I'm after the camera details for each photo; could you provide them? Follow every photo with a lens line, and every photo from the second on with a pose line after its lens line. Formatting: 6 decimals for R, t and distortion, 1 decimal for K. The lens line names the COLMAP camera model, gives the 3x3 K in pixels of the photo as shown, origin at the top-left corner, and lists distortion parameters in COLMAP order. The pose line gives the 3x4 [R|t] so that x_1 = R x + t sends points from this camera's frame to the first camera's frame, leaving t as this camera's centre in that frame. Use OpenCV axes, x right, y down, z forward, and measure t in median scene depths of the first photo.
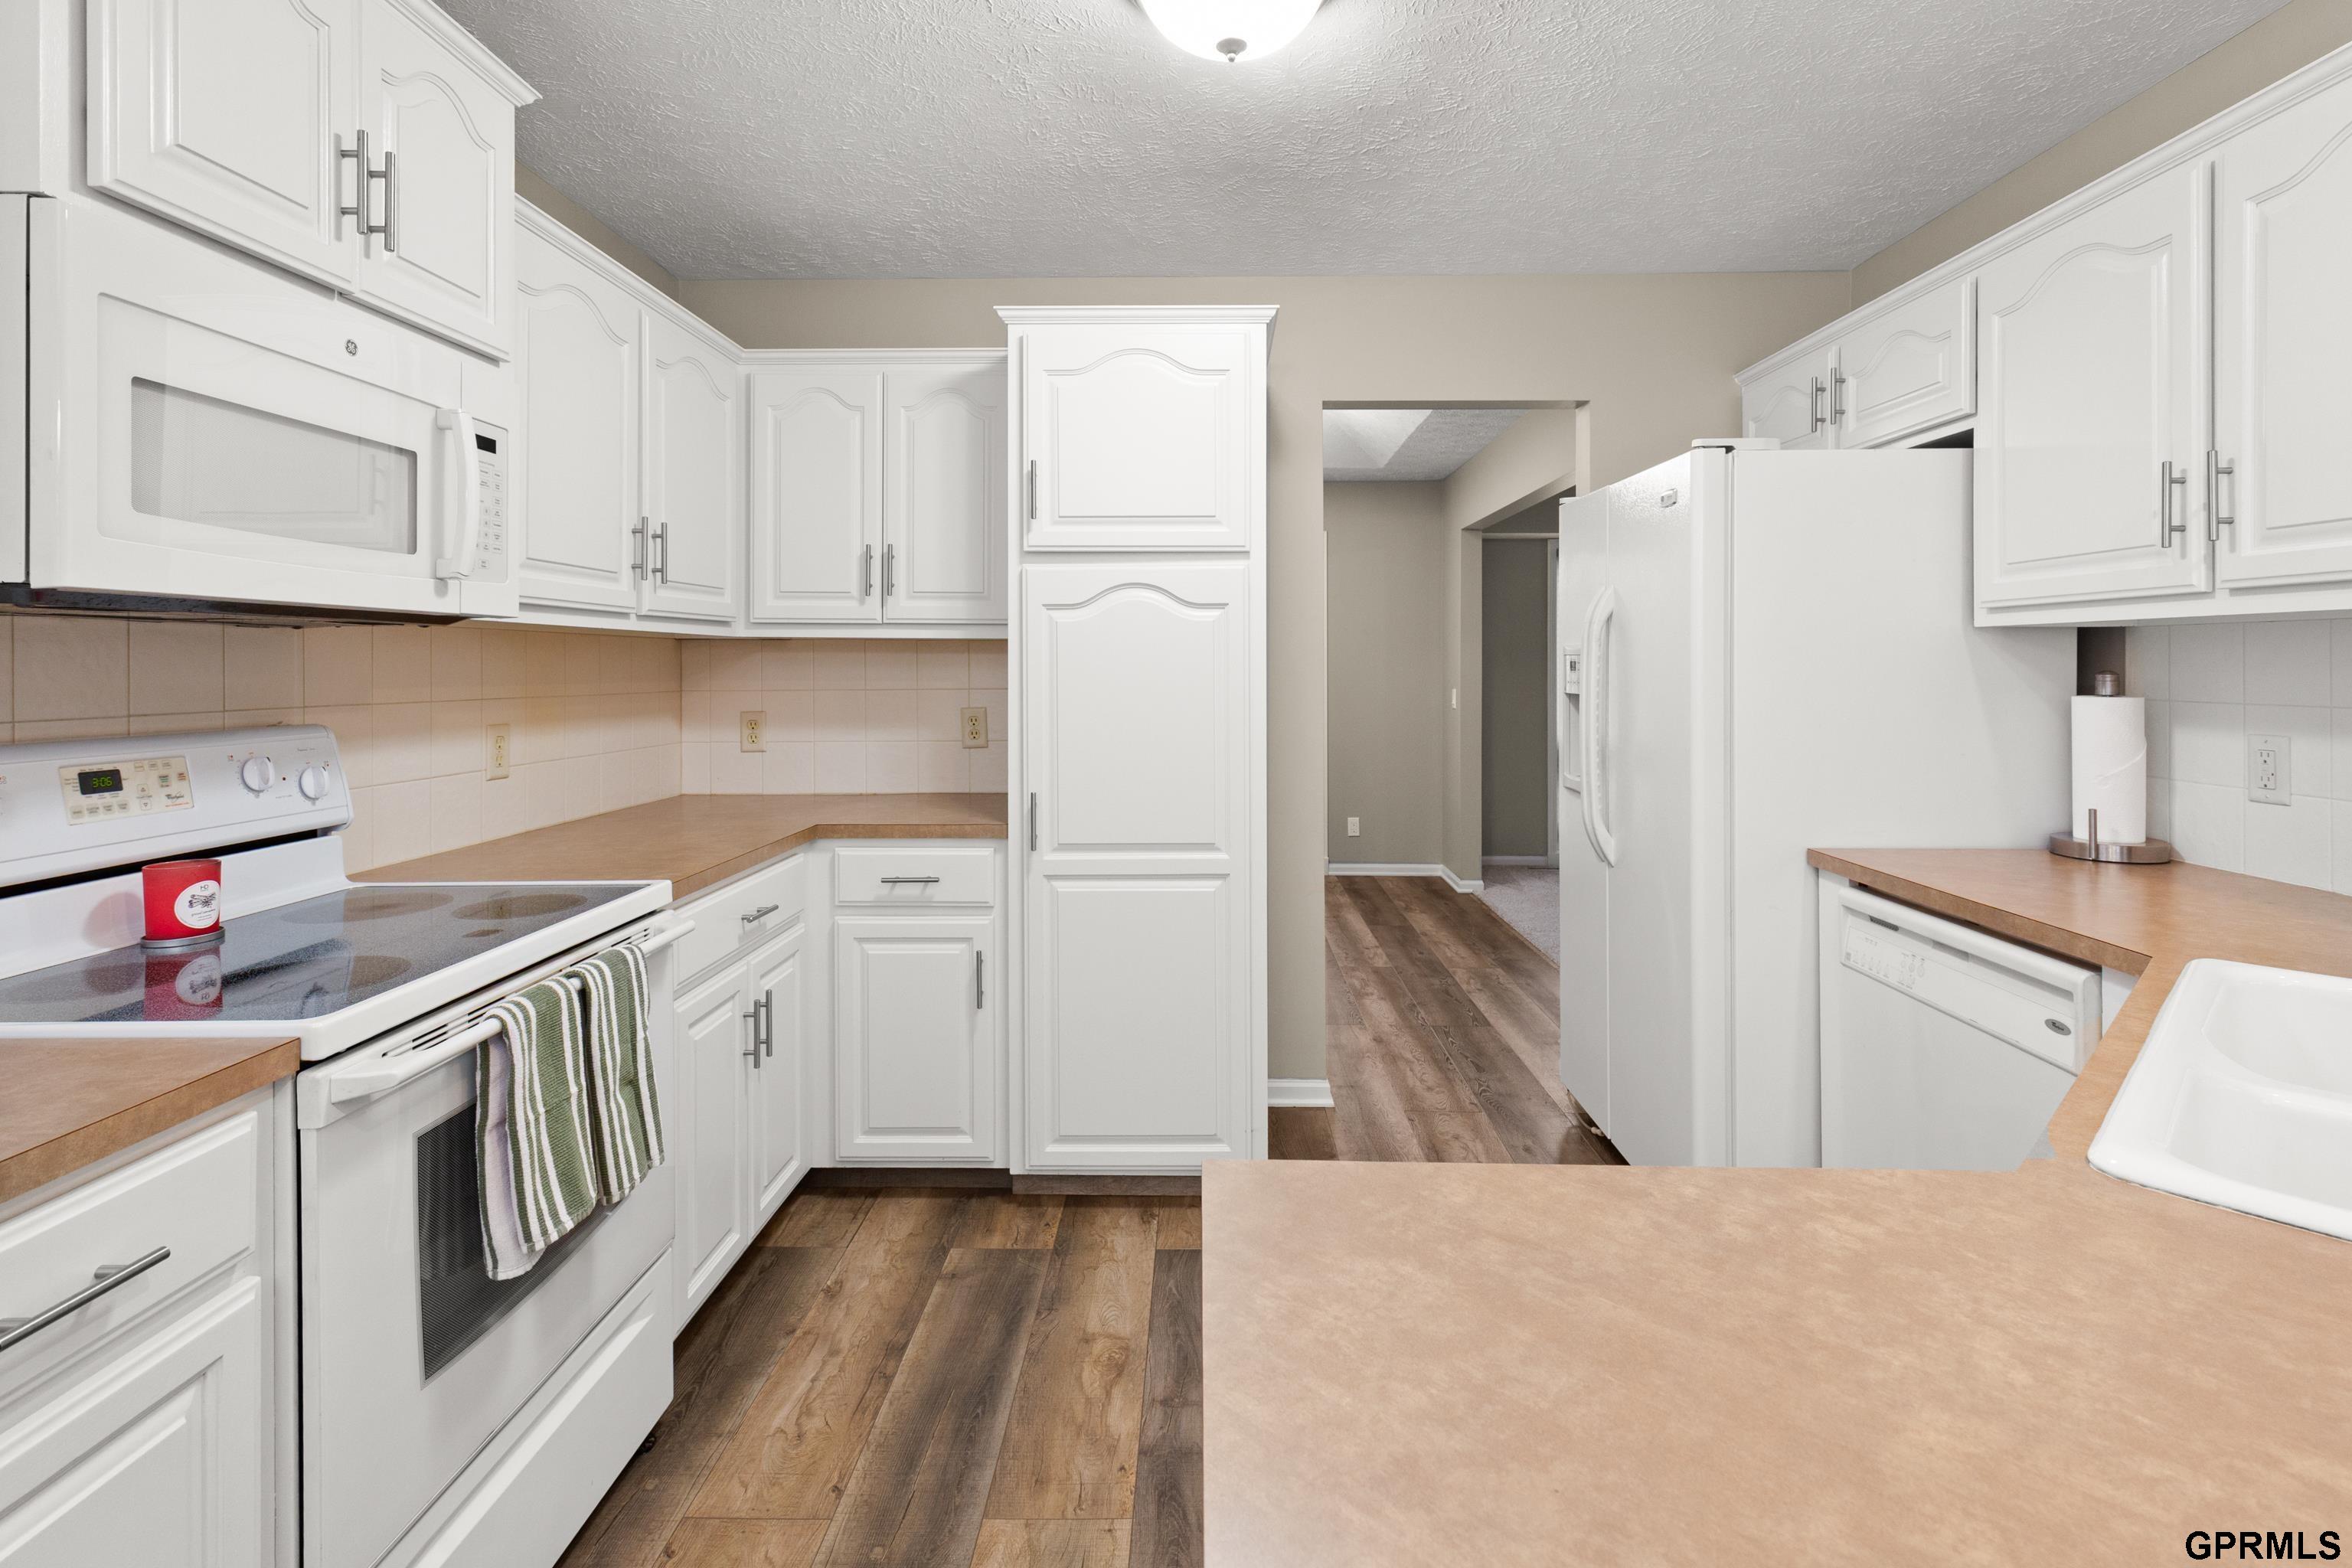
lens RADIAL K [[1089.4, 0, 1187.5], [0, 1089.4, 665.6], [0, 0, 1]] dist [0.001547, 0.000214]
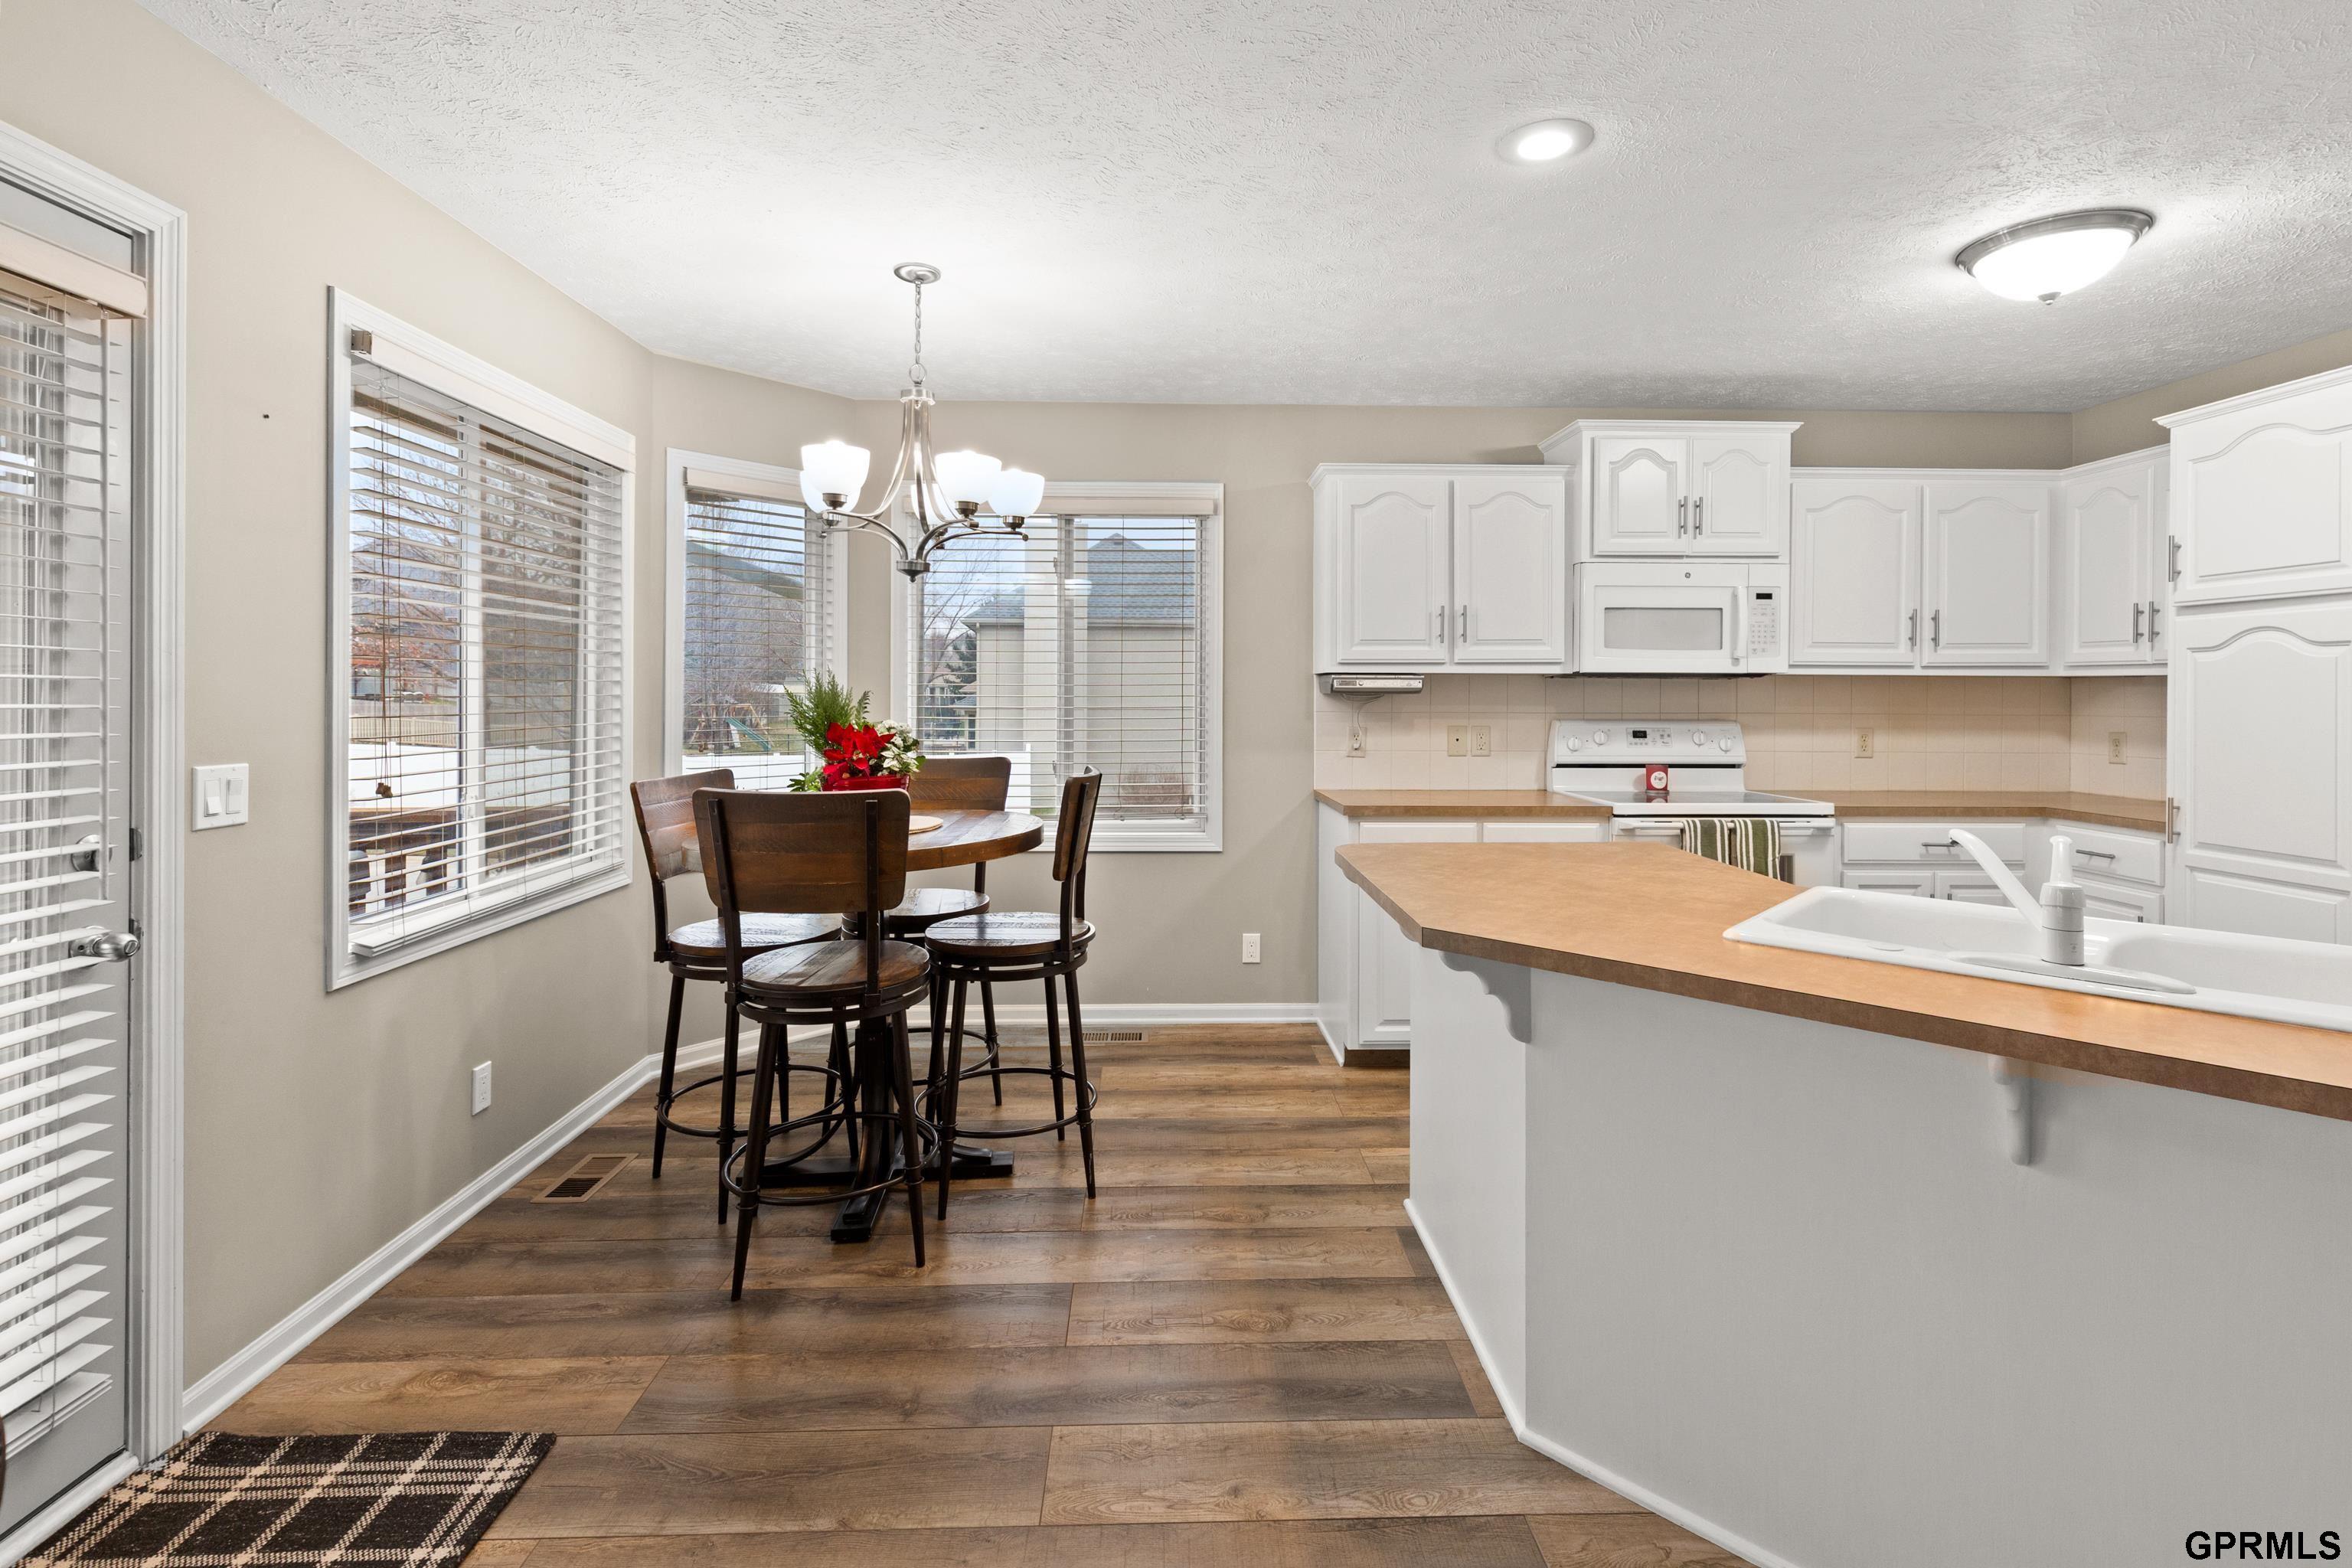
lens RADIAL K [[1069.4, 0, 1174.5], [0, 1069.4, 695.3], [0, 0, 1]] dist [0.002606, -0.000416]
pose [[0.043477, 0.002861, -0.999050, 1.099752], [-0.004414, 0.999987, 0.002672, -0.000200], [0.999045, 0.004294, 0.043489, -0.224346]]
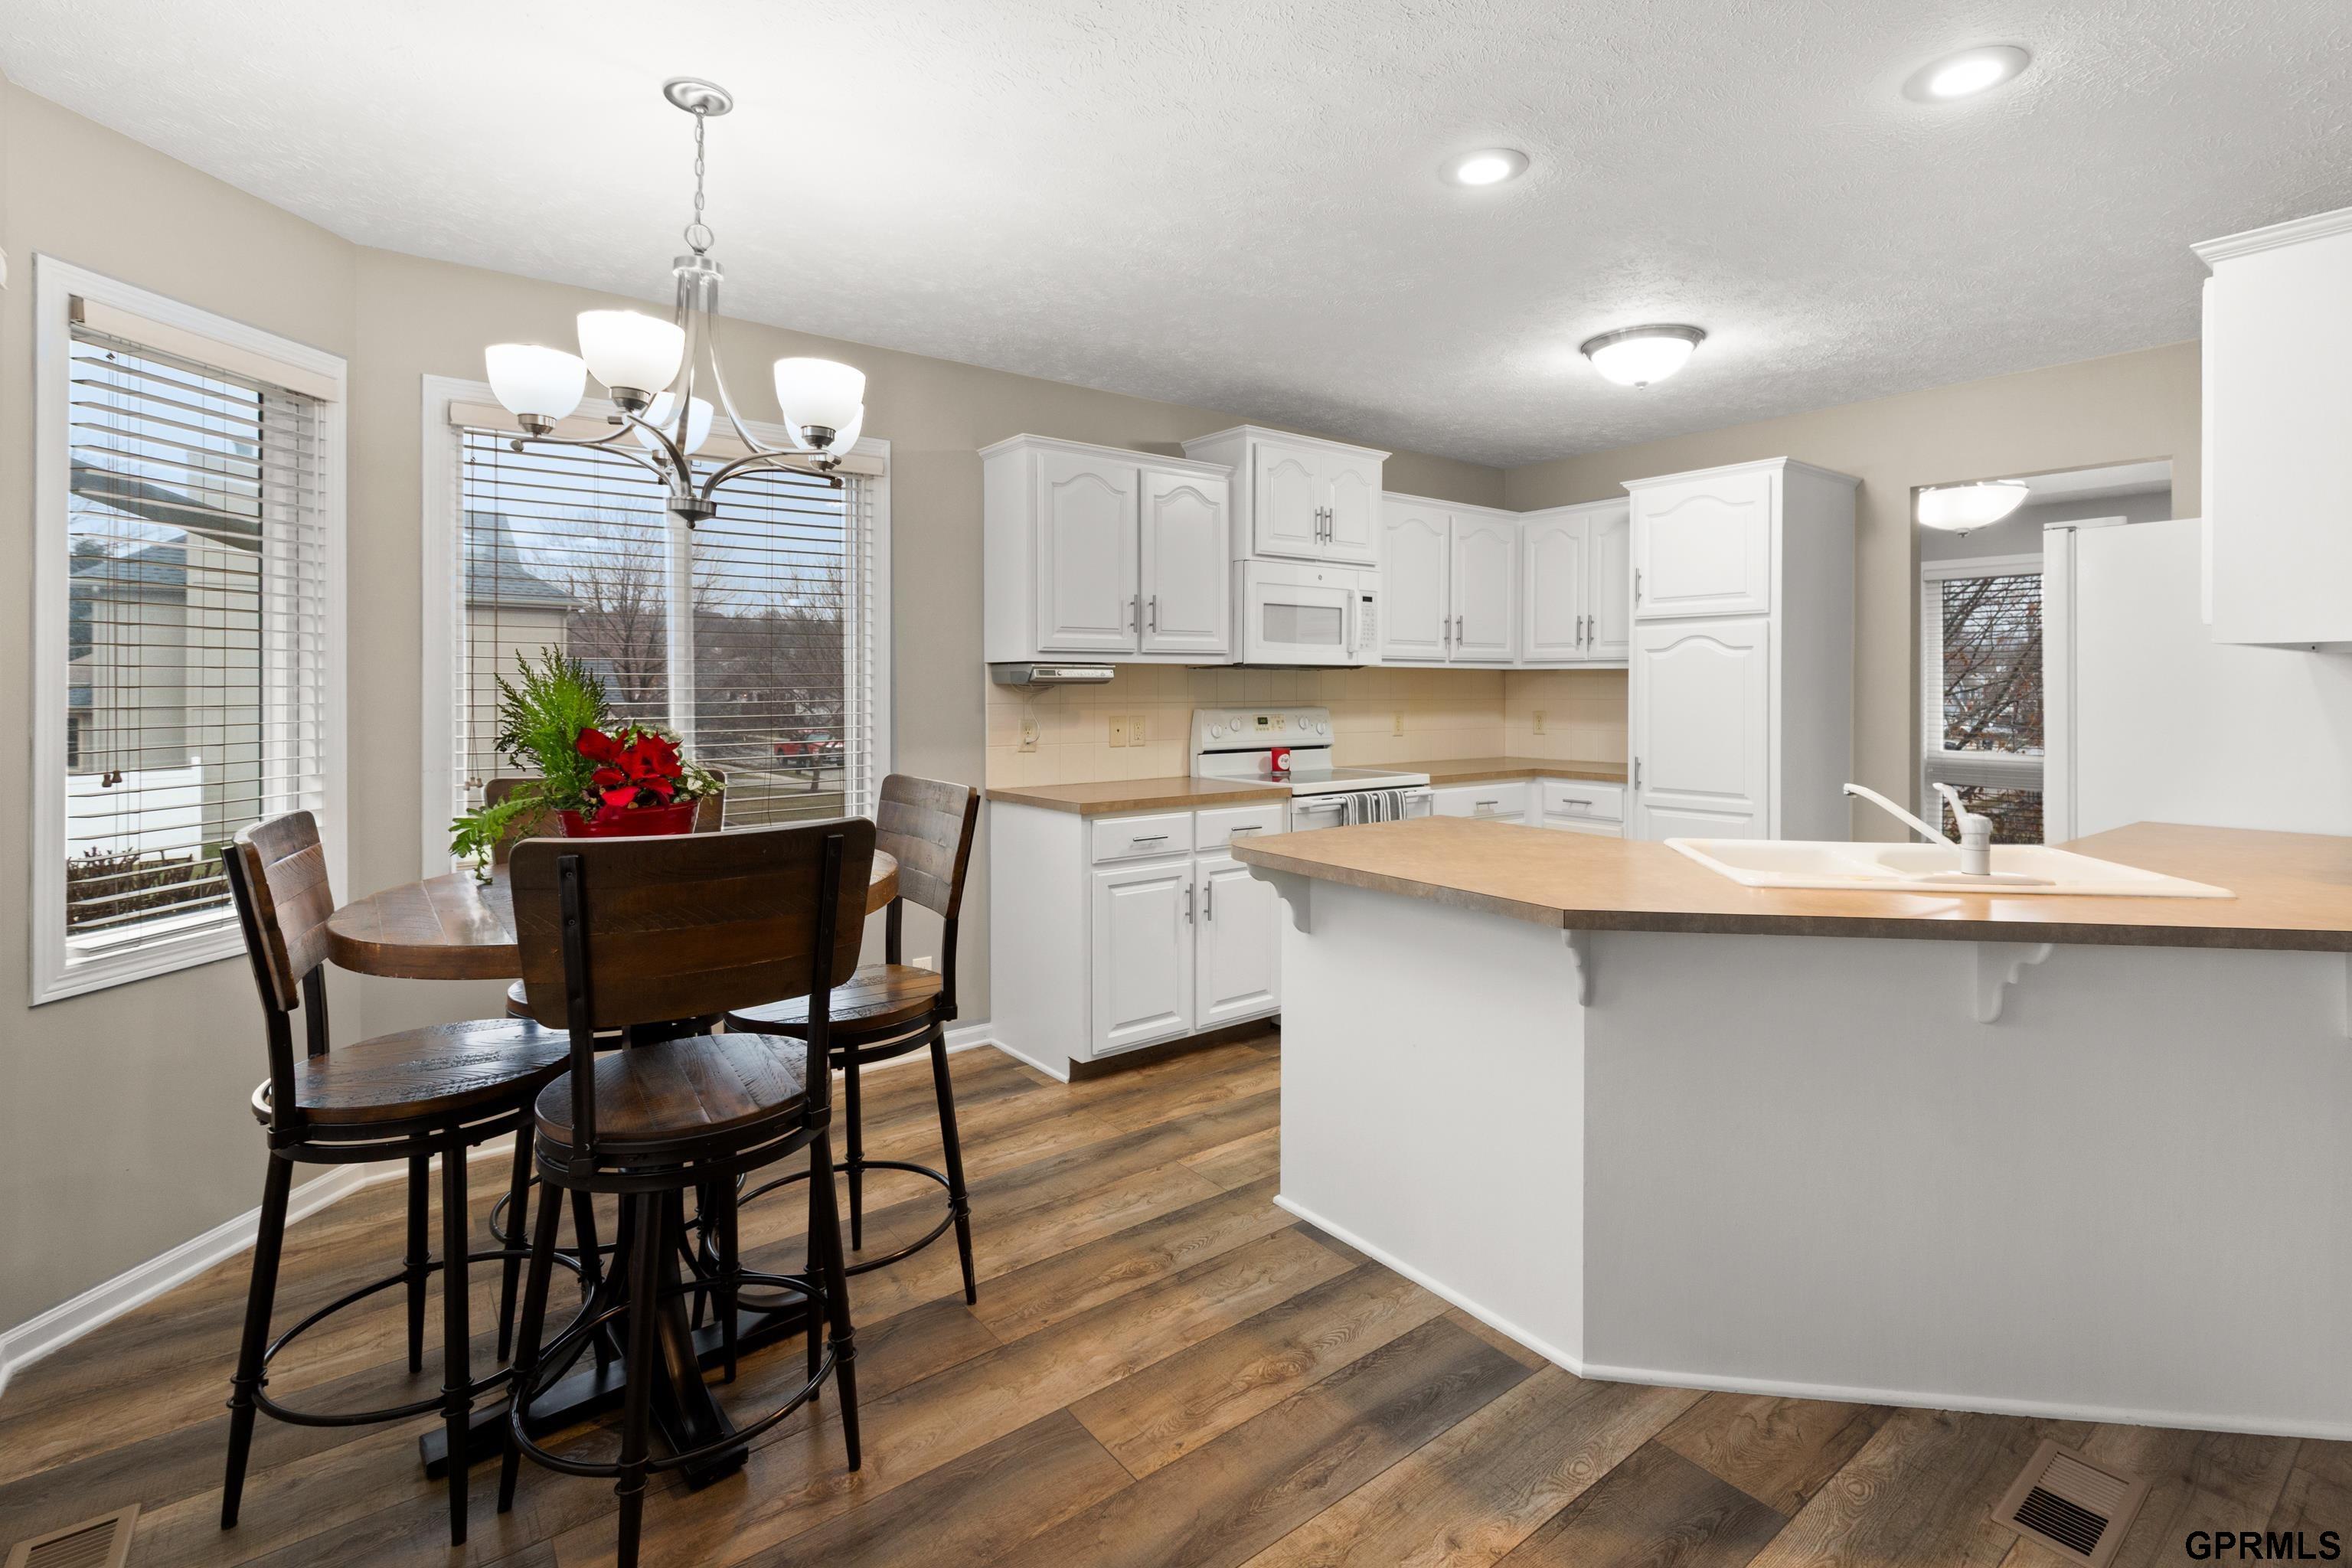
lens RADIAL K [[1083.5, 0, 1180.0], [0, 1083.5, 688.8], [0, 0, 1]] dist [-0.001672, -0.000937]
pose [[0.617202, 0.002604, -0.786800, 0.813081], [-0.000813, 0.999996, 0.002671, 0.002972], [0.786804, -0.001009, 0.617202, -0.690242]]
